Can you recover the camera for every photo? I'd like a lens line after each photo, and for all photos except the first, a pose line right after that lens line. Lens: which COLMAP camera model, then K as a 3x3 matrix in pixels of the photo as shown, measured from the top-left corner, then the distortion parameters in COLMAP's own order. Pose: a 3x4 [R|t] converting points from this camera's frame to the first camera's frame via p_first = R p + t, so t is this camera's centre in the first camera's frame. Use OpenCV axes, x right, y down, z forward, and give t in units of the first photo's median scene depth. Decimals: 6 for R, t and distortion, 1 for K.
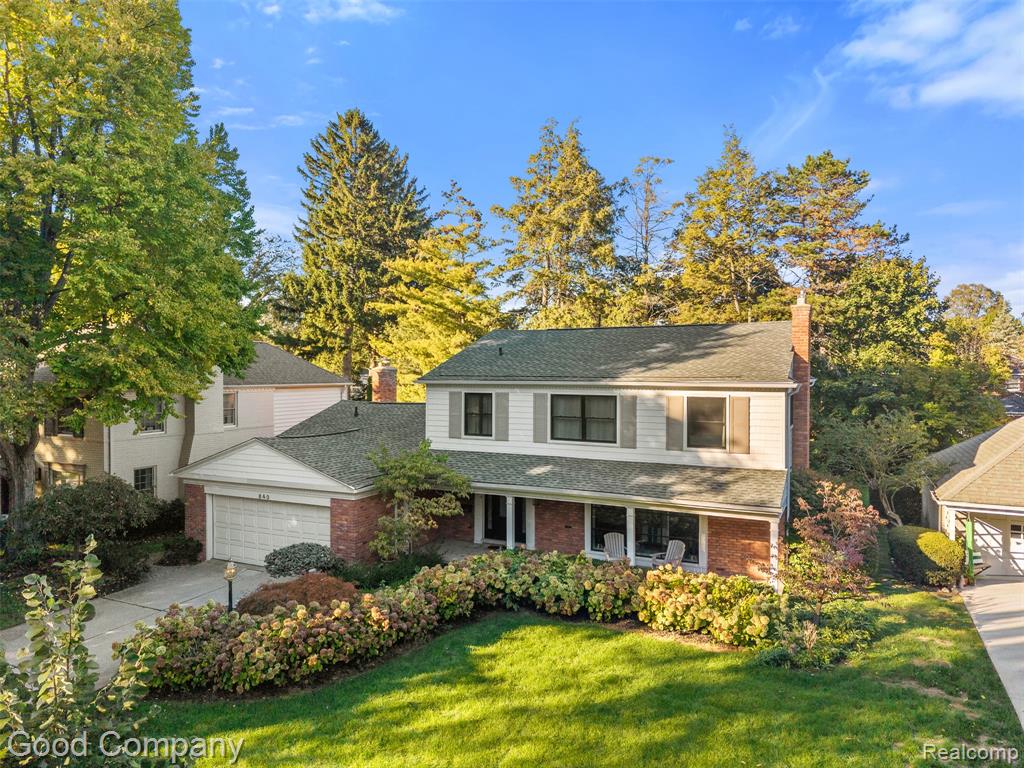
lens RADIAL K [[696.7, 0, 517.6], [0, 696.7, 367.2], [0, 0, 1]] dist [0.016418, -0.003188]
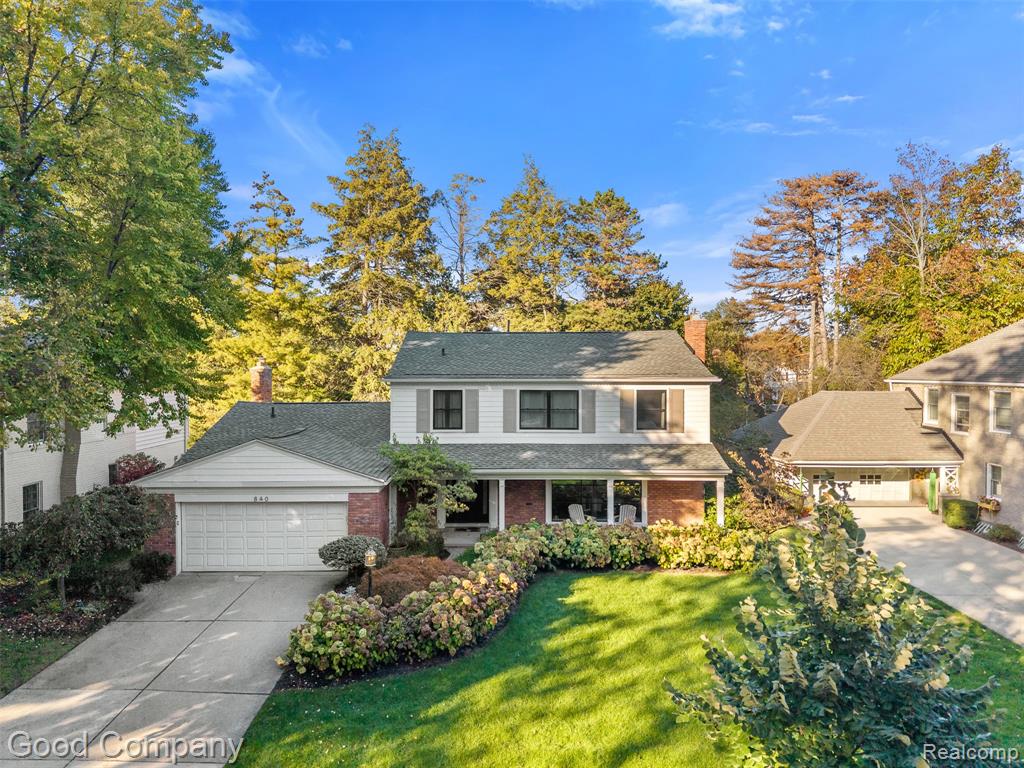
lens RADIAL K [[703.5, 0, 482.8], [0, 703.5, 382.0], [0, 0, 1]] dist [0.044990, -0.056352]
pose [[0.900997, -0.008416, 0.433744, -0.530051], [0.000122, 0.999817, 0.019148, 0.003623], [-0.433826, -0.017199, 0.900833, -0.020351]]
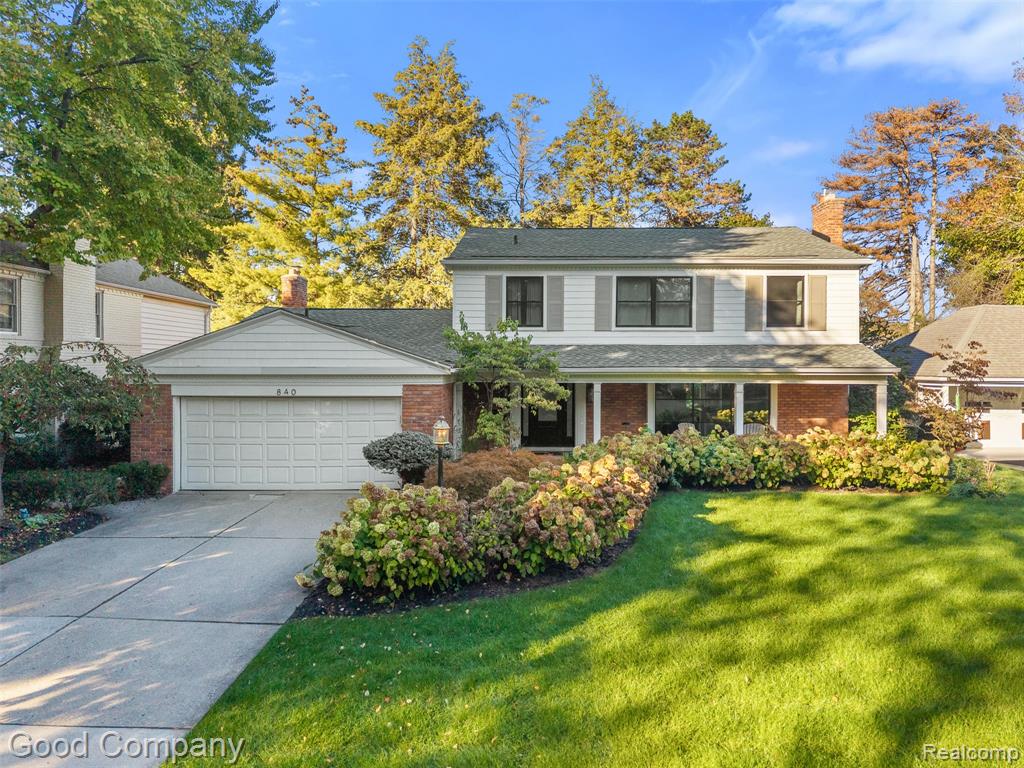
lens RADIAL K [[696.7, 0, 517.6], [0, 696.7, 367.2], [0, 0, 1]] dist [0.016418, -0.003188]
pose [[0.903988, 0.003795, 0.427542, -0.473888], [-0.003478, 0.999993, -0.001523, 0.165061], [-0.427545, -0.000110, 0.903994, 0.242969]]
